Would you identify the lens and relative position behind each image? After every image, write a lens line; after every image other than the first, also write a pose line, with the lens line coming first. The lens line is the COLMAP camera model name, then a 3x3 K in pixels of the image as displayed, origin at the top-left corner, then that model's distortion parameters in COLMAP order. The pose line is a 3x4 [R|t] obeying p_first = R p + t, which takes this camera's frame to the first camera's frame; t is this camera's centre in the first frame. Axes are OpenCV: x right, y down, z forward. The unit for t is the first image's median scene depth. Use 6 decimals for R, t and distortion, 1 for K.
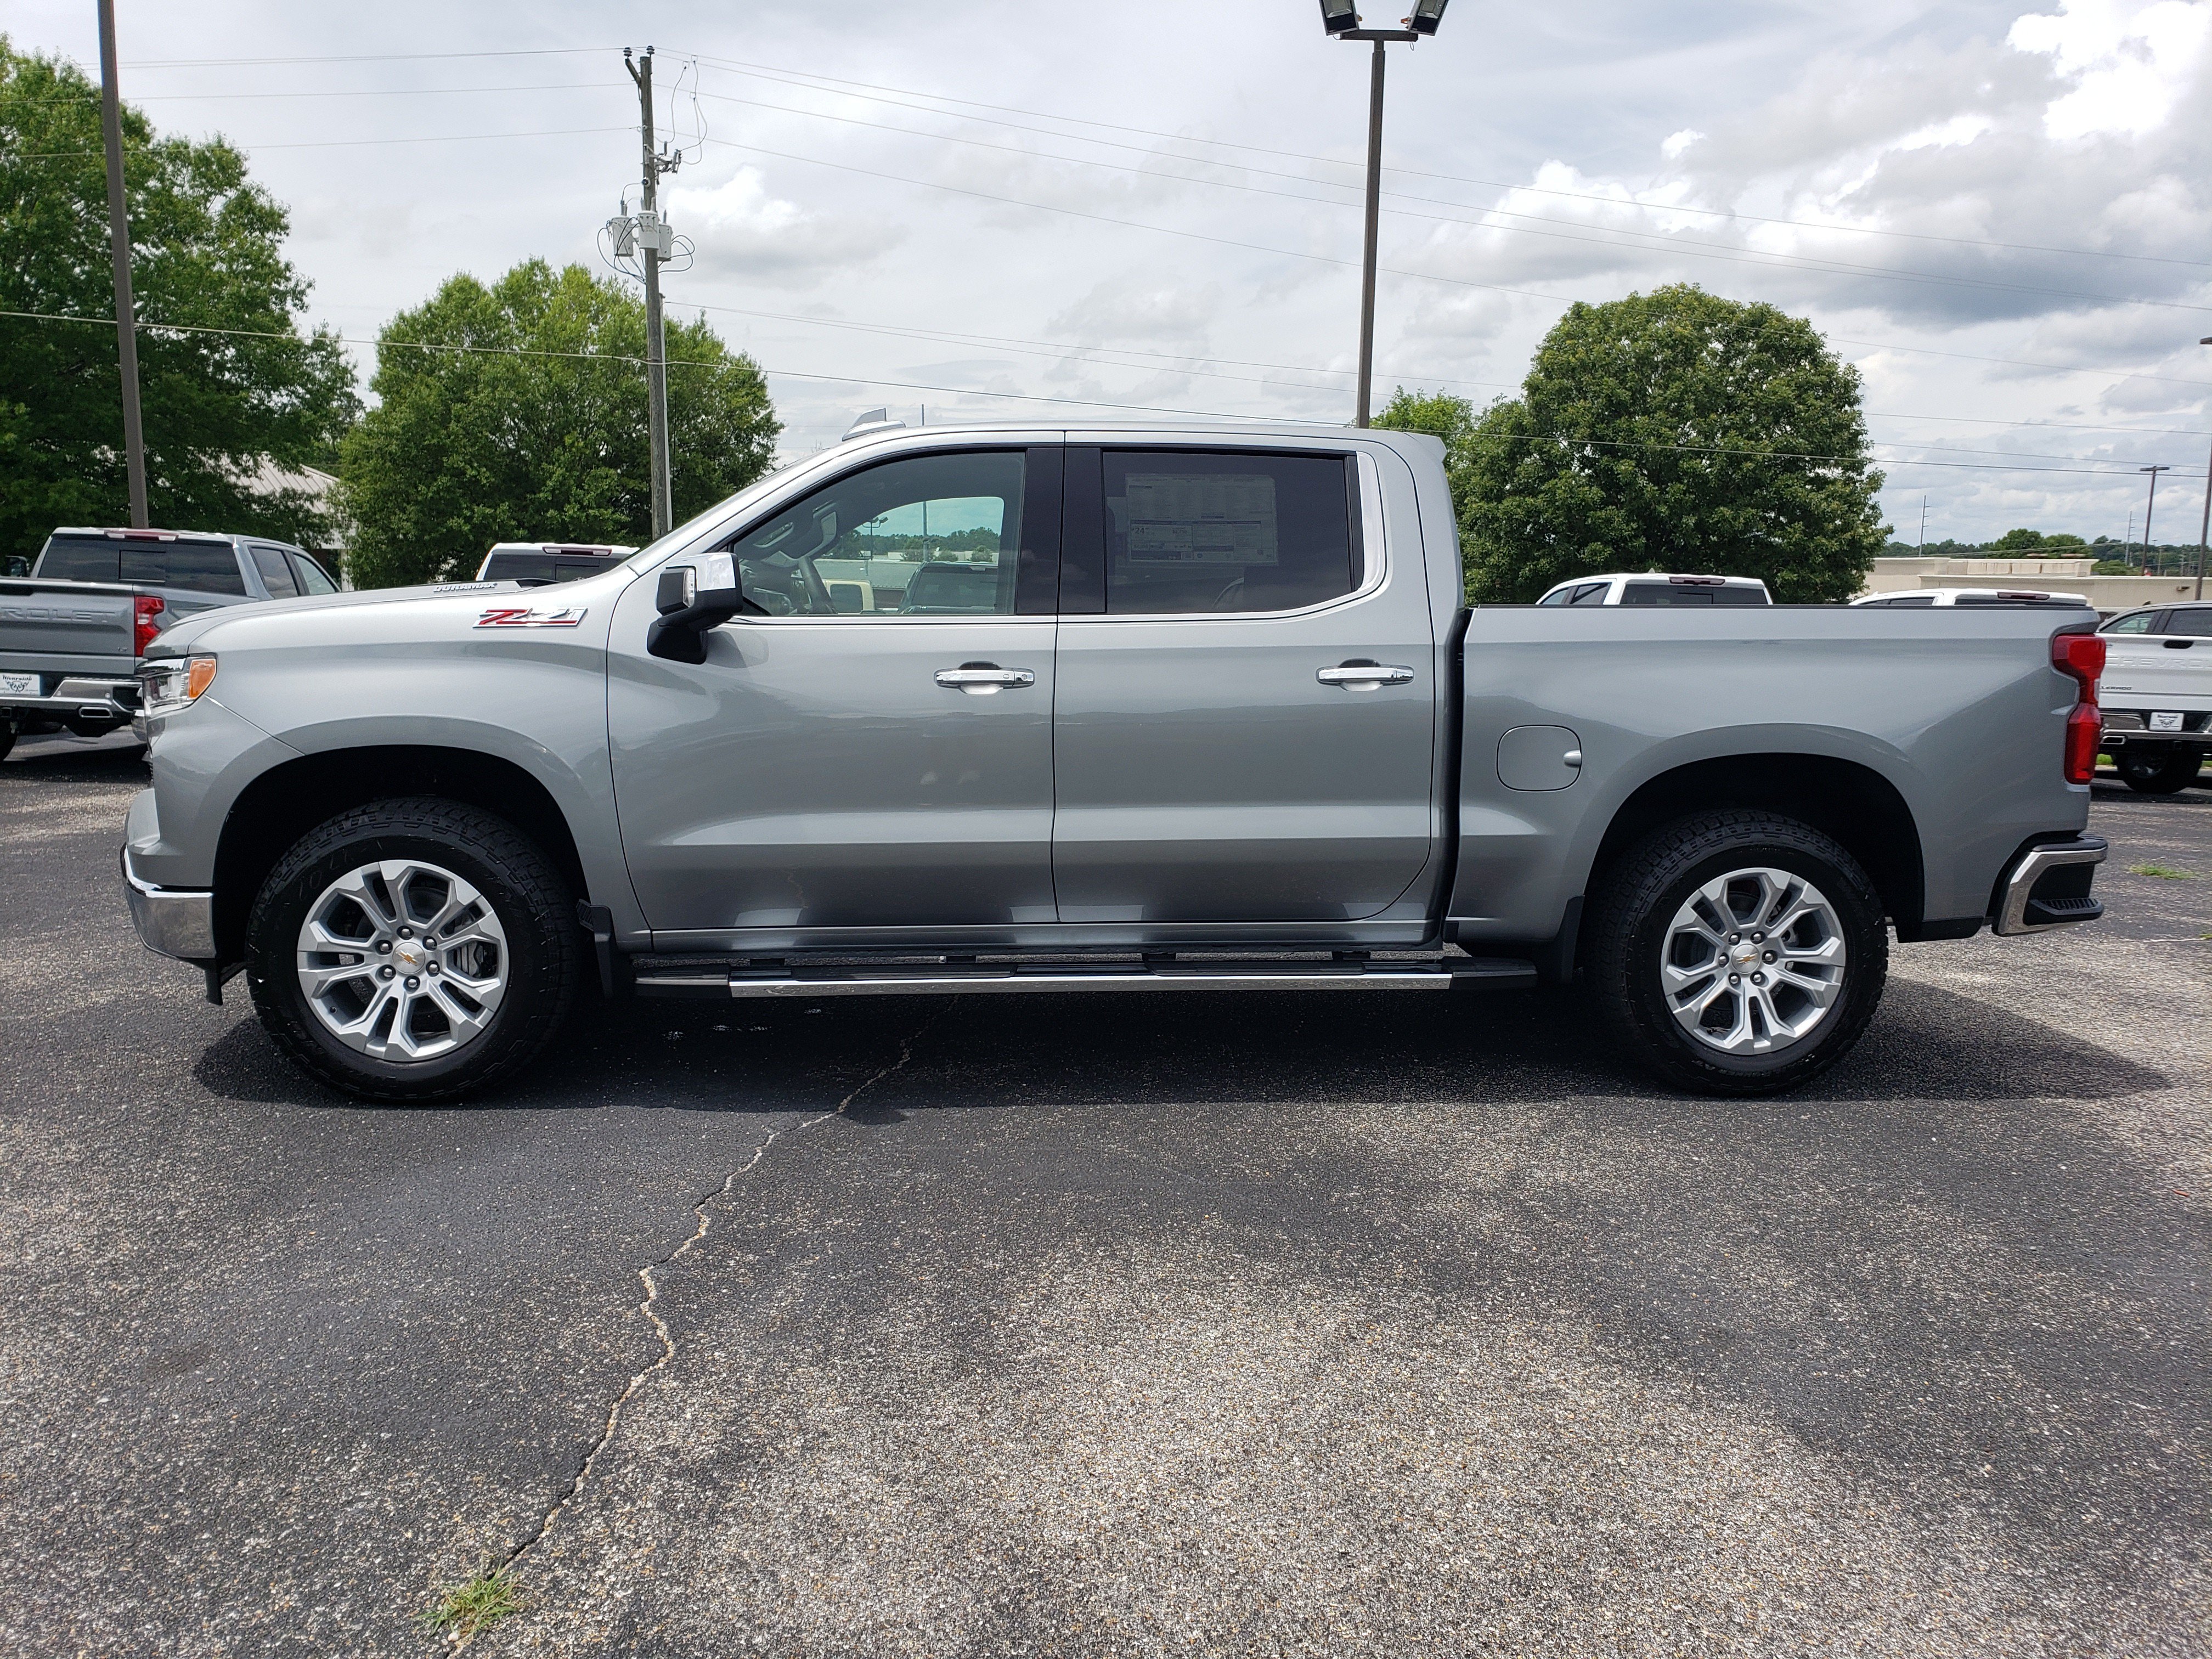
lens RADIAL K [[1723.8, 0, 1106.0], [0, 1723.8, 829.5], [0, 0, 1]] dist [0.022369, 0.000362]
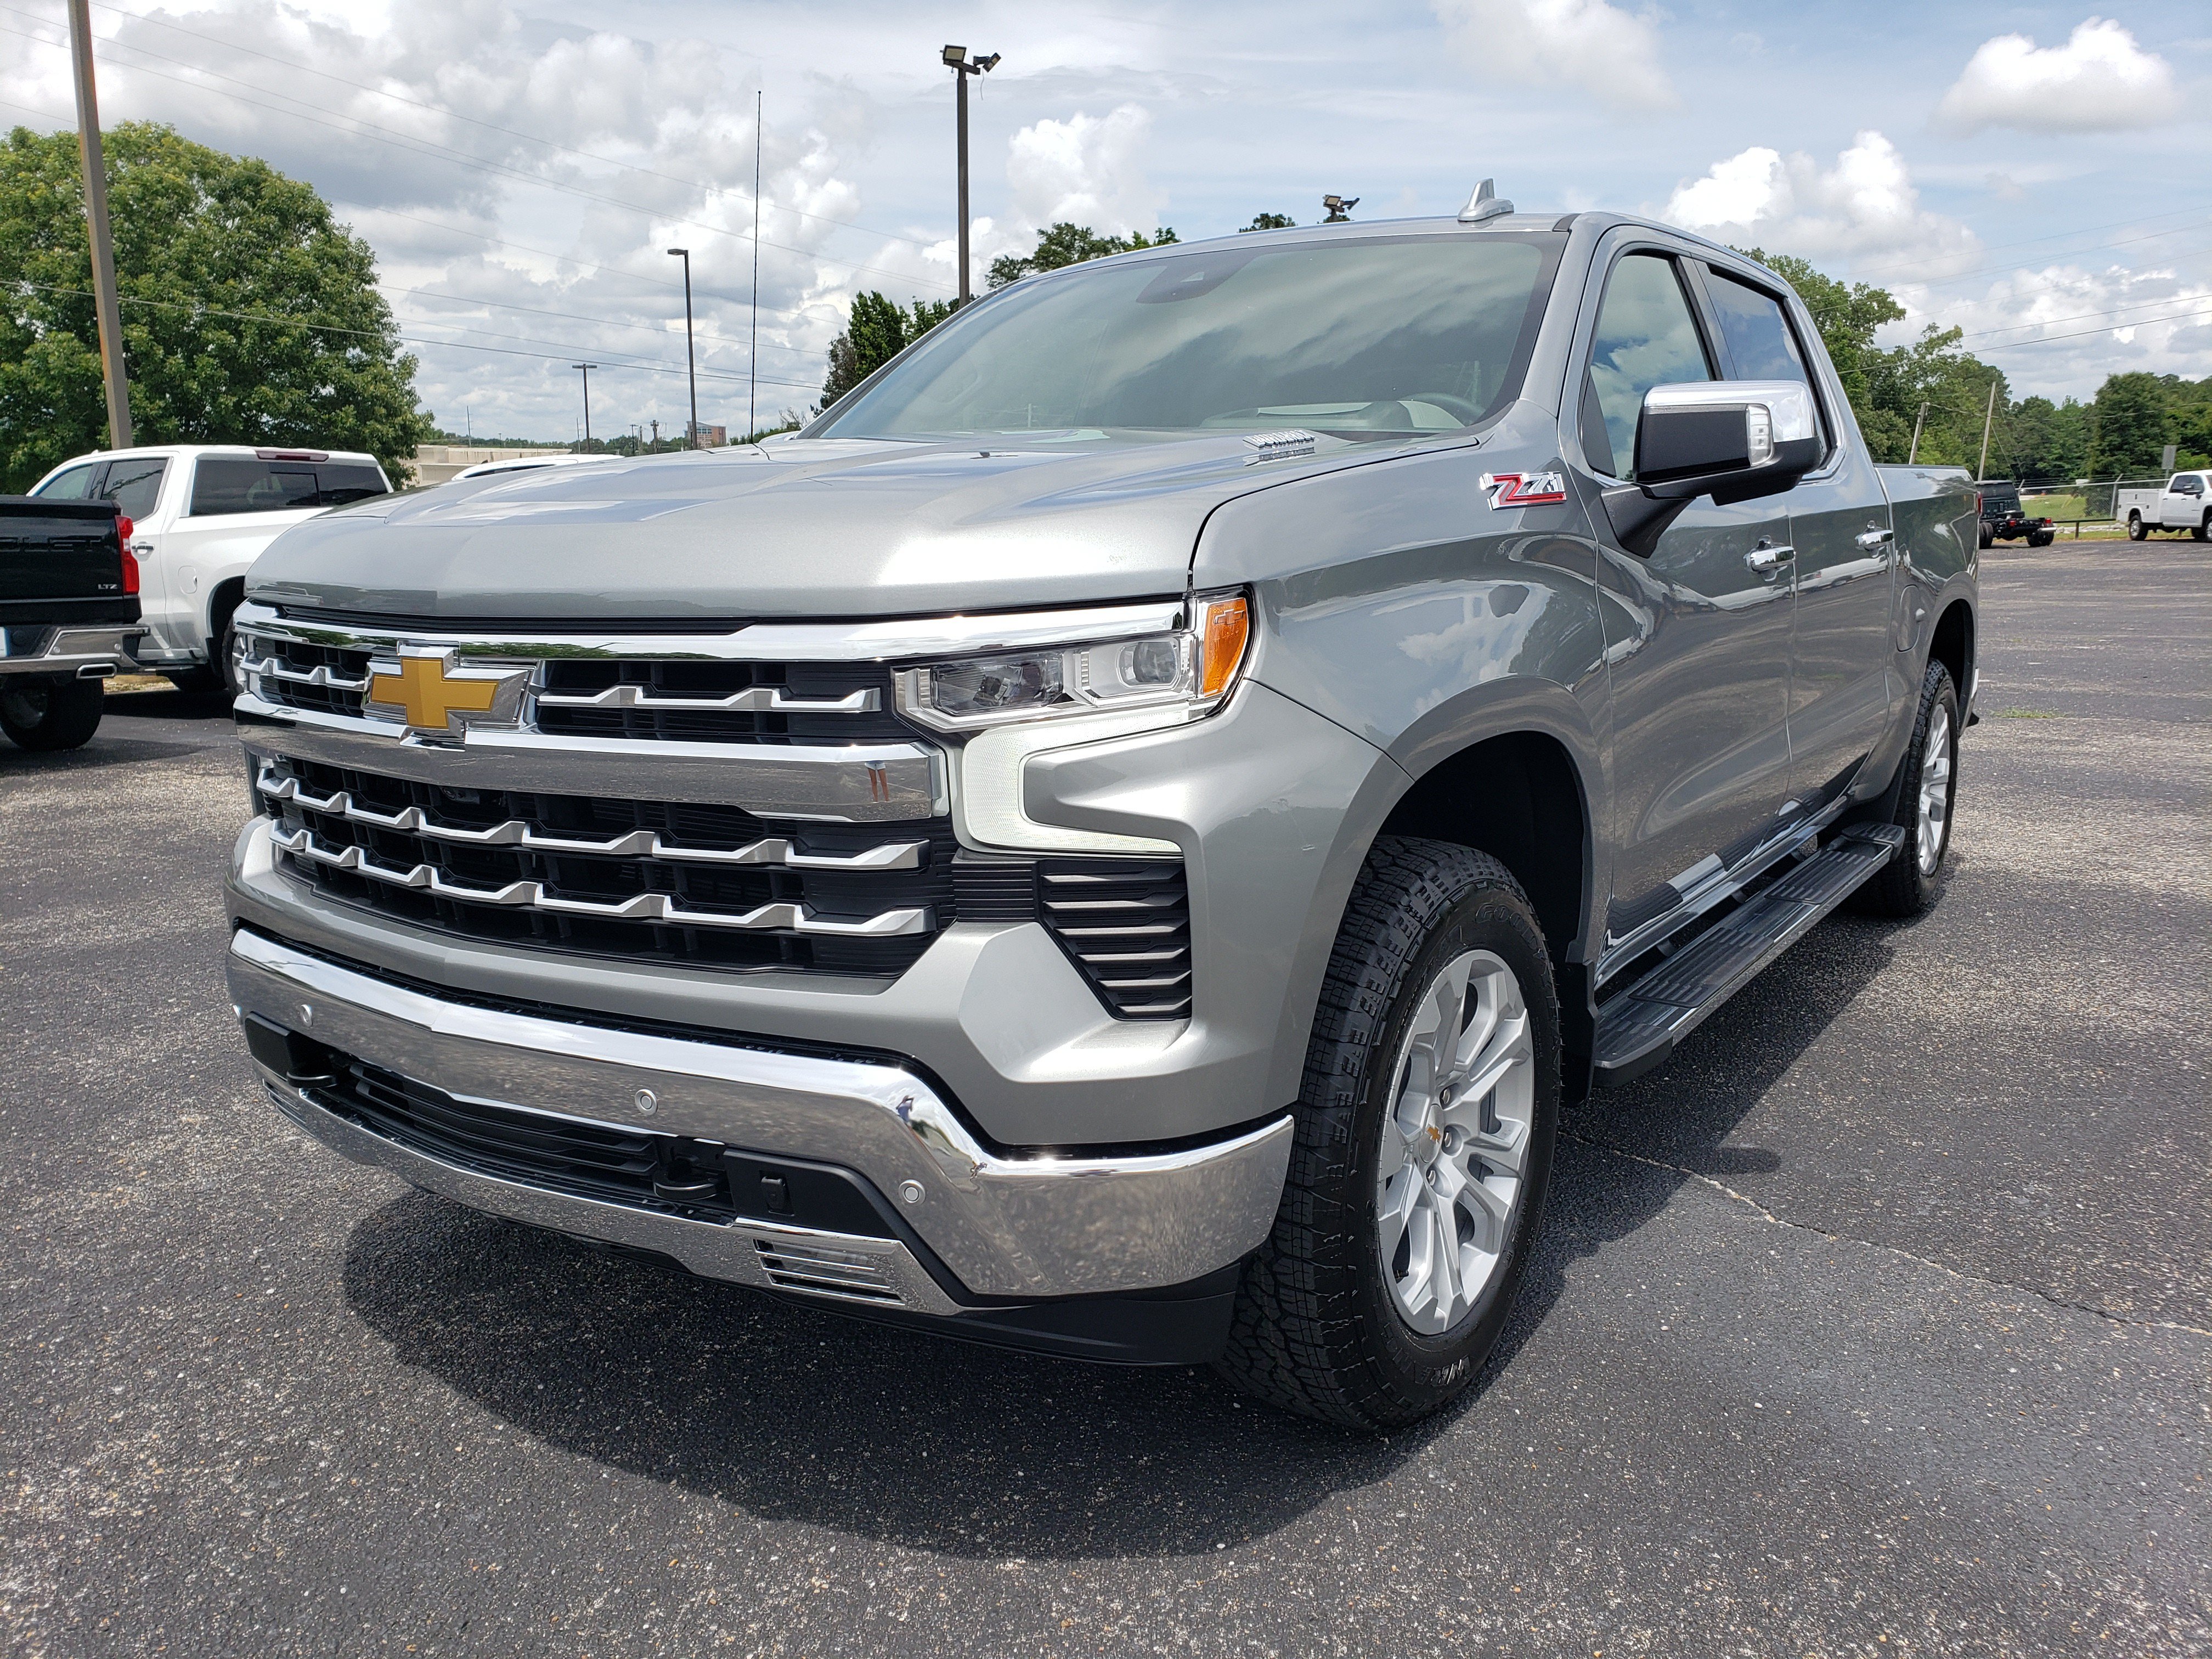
lens RADIAL K [[1723.8, 0, 1106.0], [0, 1723.8, 829.5], [0, 0, 1]] dist [0.022369, 0.000362]
pose [[0.628378, -0.158742, 0.761539, -0.092872], [0.112055, 0.987219, 0.113324, -0.009993], [-0.769795, 0.014125, 0.638134, 0.078921]]
